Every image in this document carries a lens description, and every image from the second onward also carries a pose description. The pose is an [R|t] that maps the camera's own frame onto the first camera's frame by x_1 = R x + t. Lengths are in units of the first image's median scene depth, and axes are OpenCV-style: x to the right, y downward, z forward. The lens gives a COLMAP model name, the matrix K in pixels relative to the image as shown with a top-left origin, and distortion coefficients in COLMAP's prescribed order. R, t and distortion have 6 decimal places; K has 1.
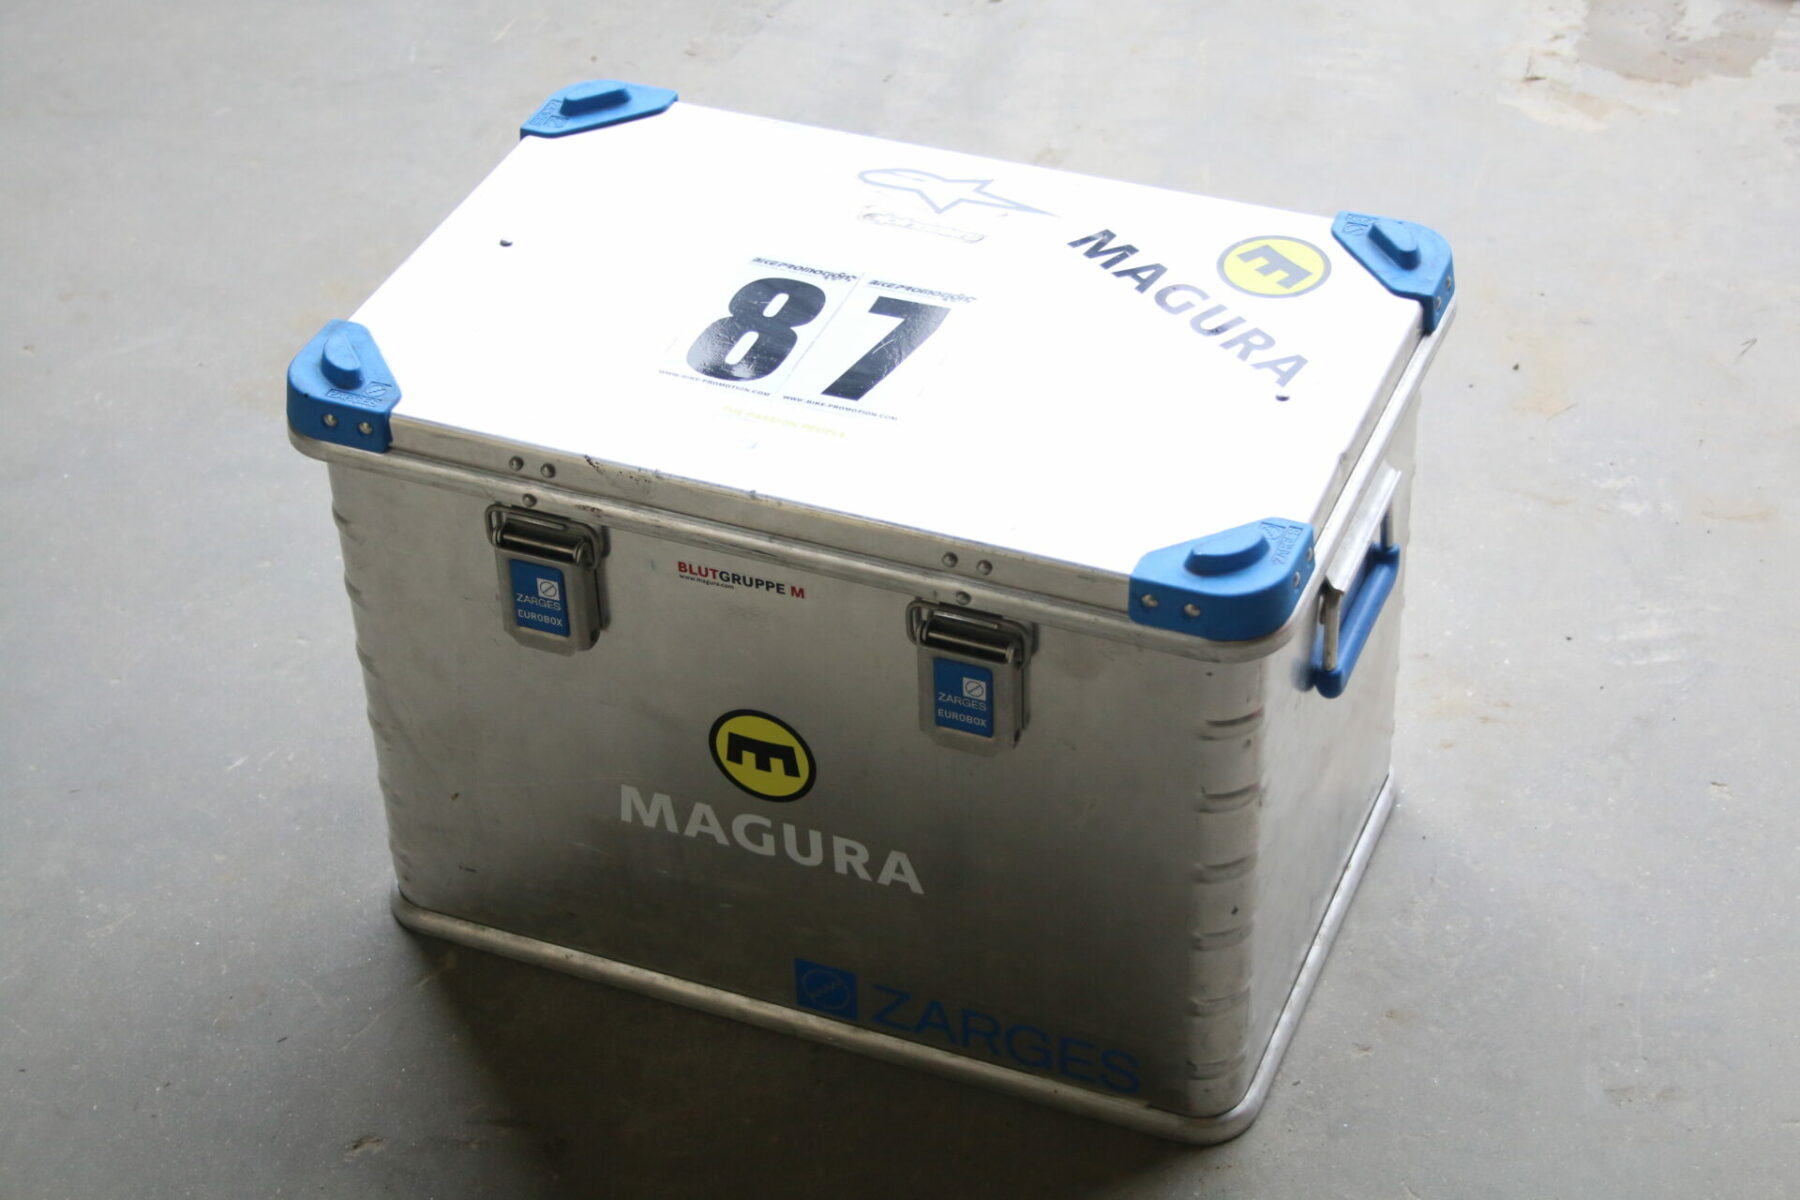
lens RADIAL K [[3292.4, 0, 900.0], [0, 3292.4, 600.0], [0, 0, 1]] dist [0.014455, 0.081265]
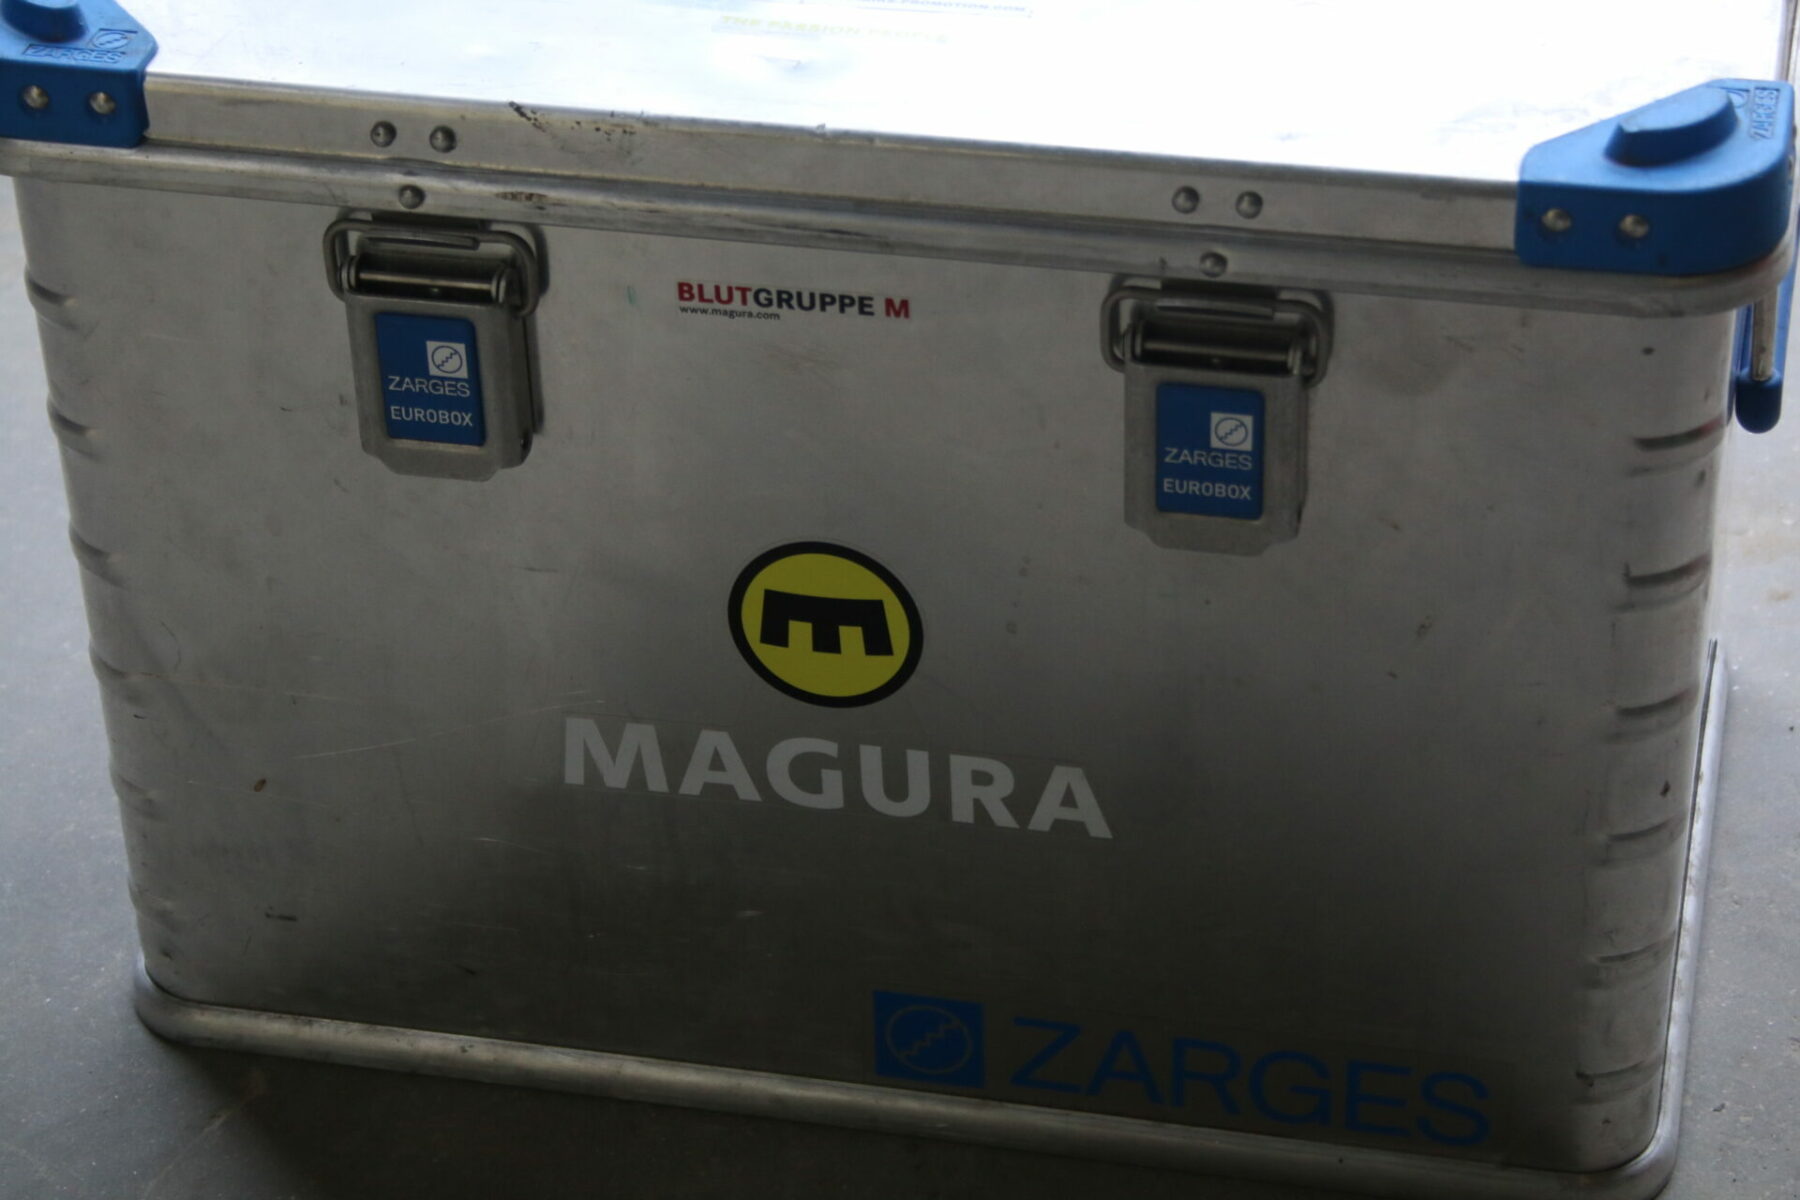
lens RADIAL K [[4259.1, 0, 900.0], [0, 4259.1, 600.0], [0, 0, 1]] dist [0.088100, 0.208418]
pose [[0.985547, -0.093413, 0.141318, -0.137104], [0.102885, 0.992805, -0.061260, 0.091833], [-0.134579, 0.074914, 0.988067, 0.251972]]
